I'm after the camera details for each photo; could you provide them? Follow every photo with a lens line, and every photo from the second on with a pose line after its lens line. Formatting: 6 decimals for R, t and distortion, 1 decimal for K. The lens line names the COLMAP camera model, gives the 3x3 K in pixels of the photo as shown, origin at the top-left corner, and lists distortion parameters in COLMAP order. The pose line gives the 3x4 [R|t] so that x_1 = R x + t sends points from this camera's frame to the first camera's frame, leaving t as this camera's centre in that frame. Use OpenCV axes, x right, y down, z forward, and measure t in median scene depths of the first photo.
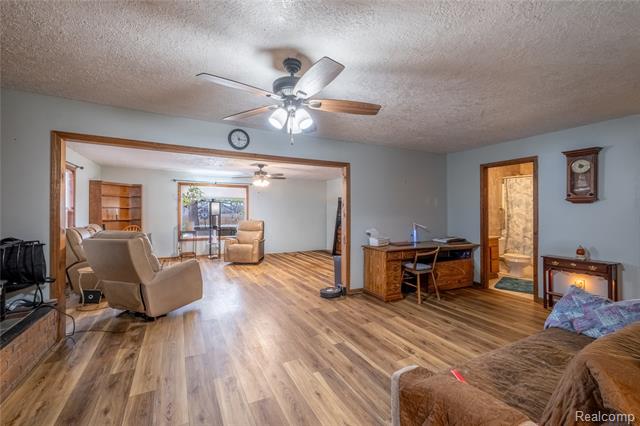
lens RADIAL K [[276.4, 0, 321.4], [0, 276.4, 212.4], [0, 0, 1]] dist [0.001707, 0.000057]
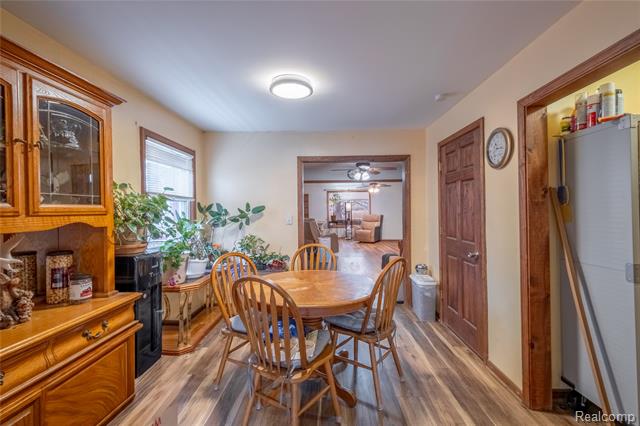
lens RADIAL K [[276.4, 0, 319.6], [0, 276.4, 211.2], [0, 0, 1]] dist [0.001707, 0.000057]
pose [[0.873600, -0.009458, -0.486553, 0.235548], [0.015449, 0.999846, 0.008301, -0.004986], [0.486399, -0.014768, 0.873612, -0.445611]]
